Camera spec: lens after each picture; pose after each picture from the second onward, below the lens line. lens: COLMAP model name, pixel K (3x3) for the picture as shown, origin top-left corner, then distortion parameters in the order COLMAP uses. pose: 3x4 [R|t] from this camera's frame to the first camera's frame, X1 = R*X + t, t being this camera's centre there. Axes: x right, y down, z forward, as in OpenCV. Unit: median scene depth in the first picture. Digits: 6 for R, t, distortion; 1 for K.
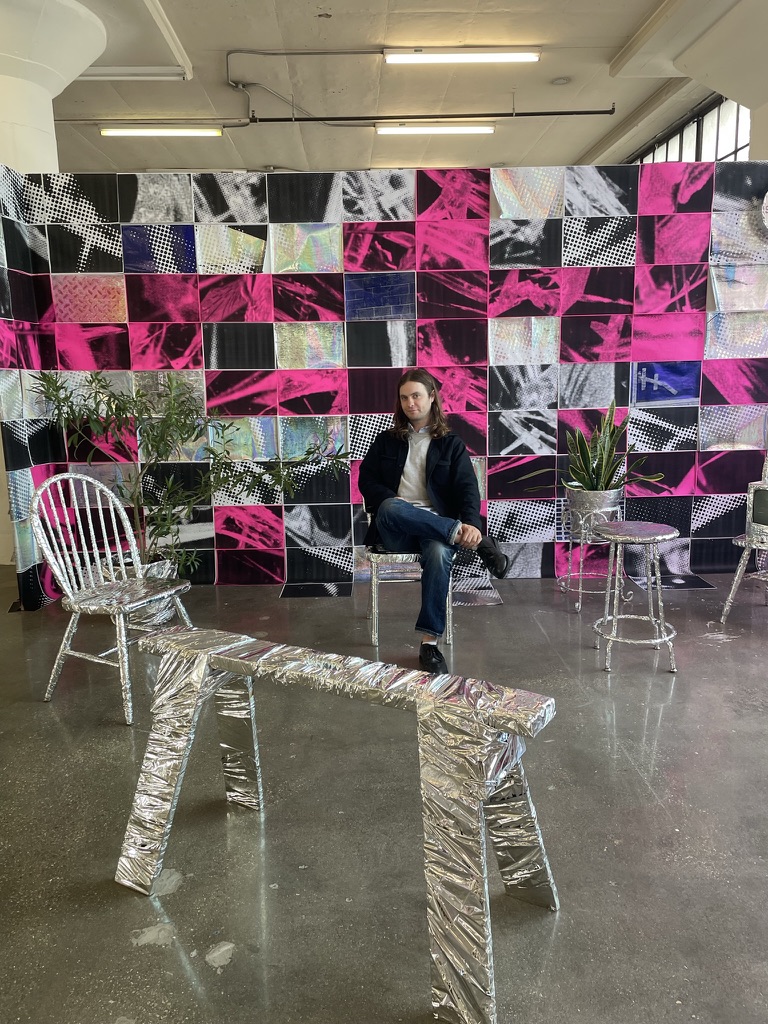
lens RADIAL K [[772.8, 0, 390.6], [0, 772.8, 506.7], [0, 0, 1]] dist [0.098154, -0.119742]
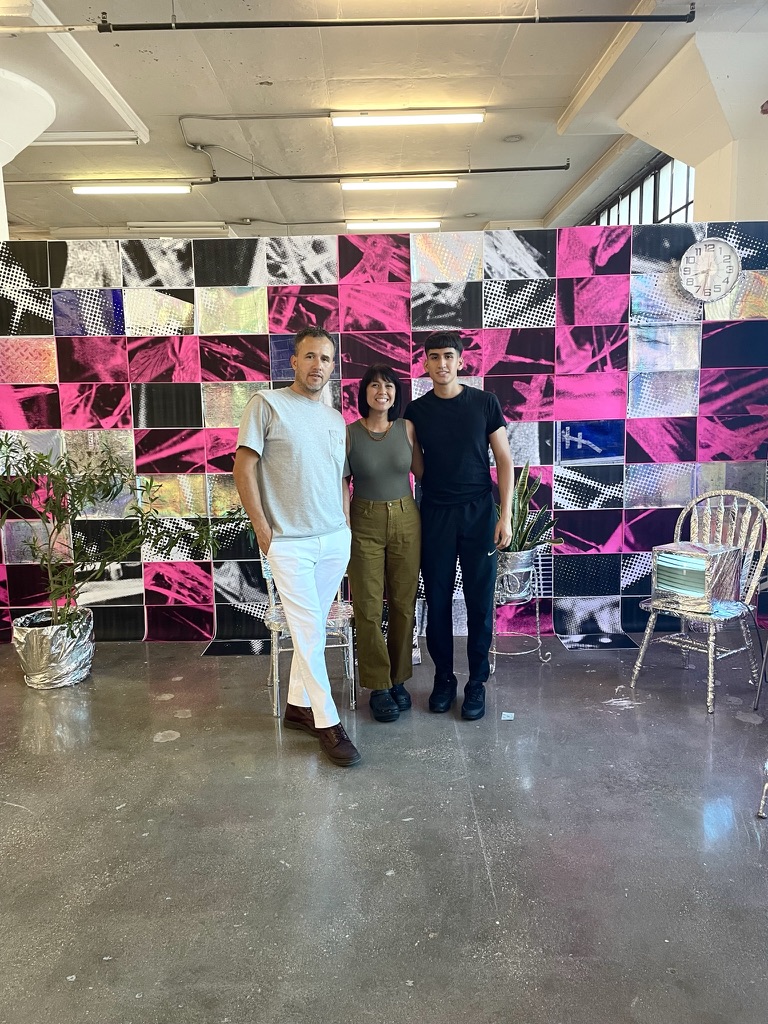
lens RADIAL K [[772.2, 0, 384.0], [0, 772.2, 512.0], [0, 0, 1]] dist [0.100721, -0.128757]
pose [[0.999570, 0.001320, -0.029302, 0.119713], [-0.002378, 0.999345, -0.036121, -0.031592], [0.029235, 0.036175, 0.998918, -0.002184]]
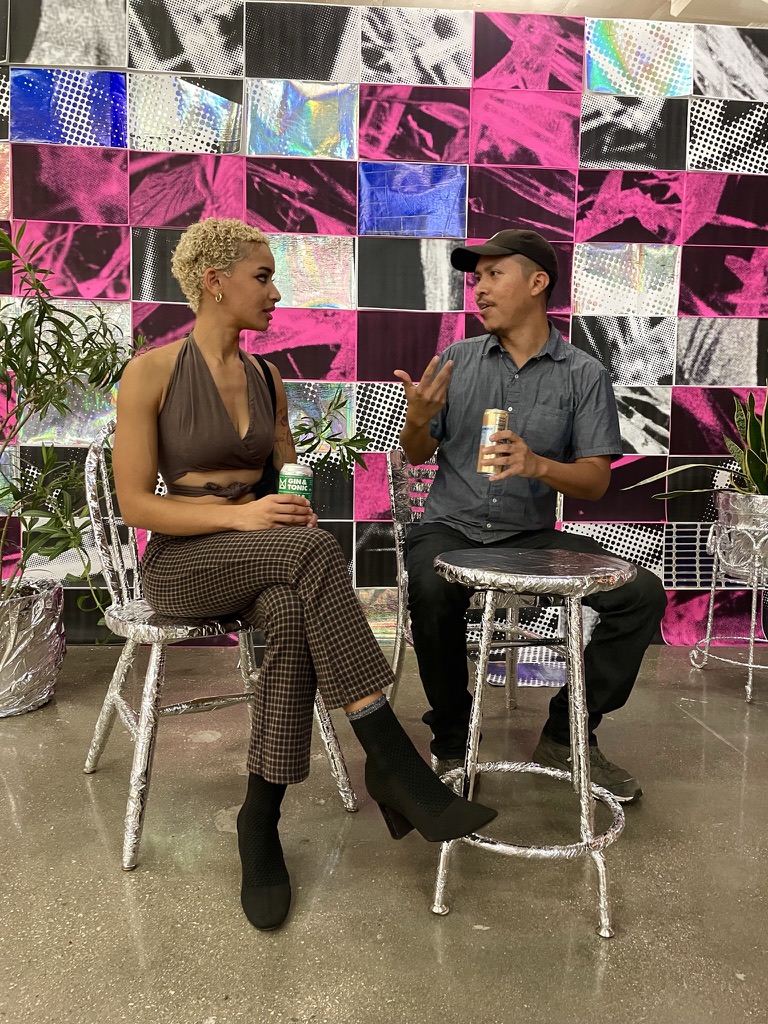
lens RADIAL K [[772.8, 0, 390.6], [0, 772.8, 506.7], [0, 0, 1]] dist [0.098154, -0.119742]
pose [[0.997486, 0.030417, 0.064008, -0.065716], [-0.024282, 0.995227, -0.094522, 0.047040], [-0.066578, 0.092730, 0.993463, 0.374919]]
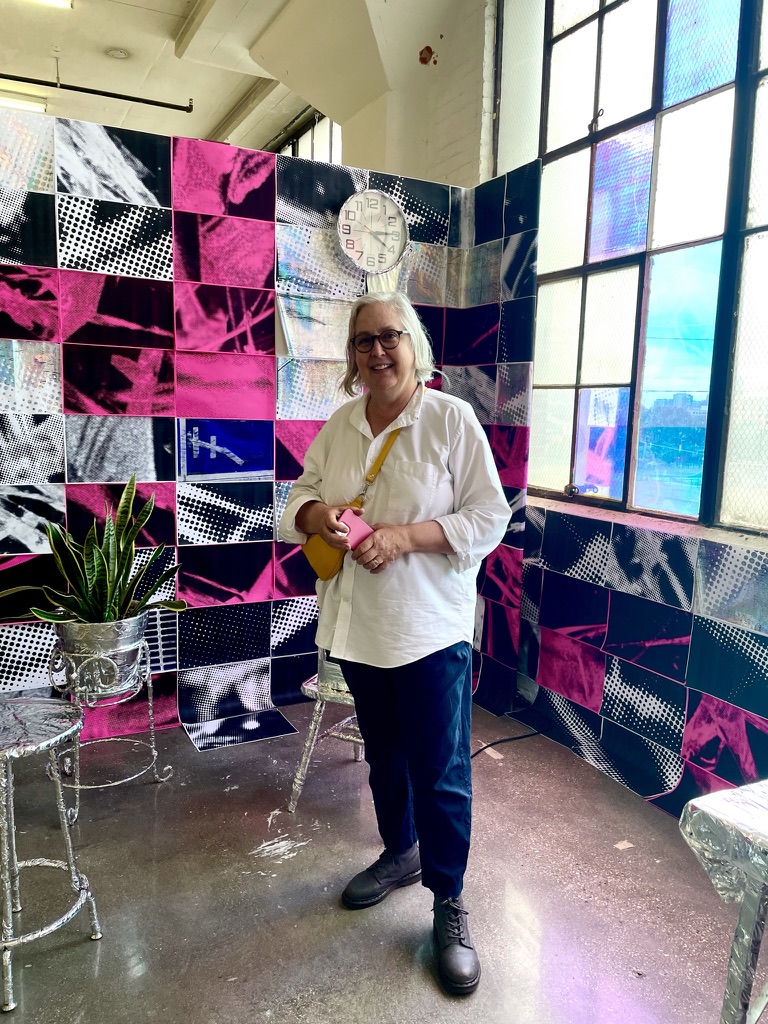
lens RADIAL K [[772.8, 0, 390.6], [0, 772.8, 506.7], [0, 0, 1]] dist [0.098154, -0.119742]
pose [[0.909105, -0.008202, 0.416485, 0.194873], [0.030677, 0.998410, -0.047299, -0.068185], [-0.415435, 0.055776, 0.907911, 0.298312]]
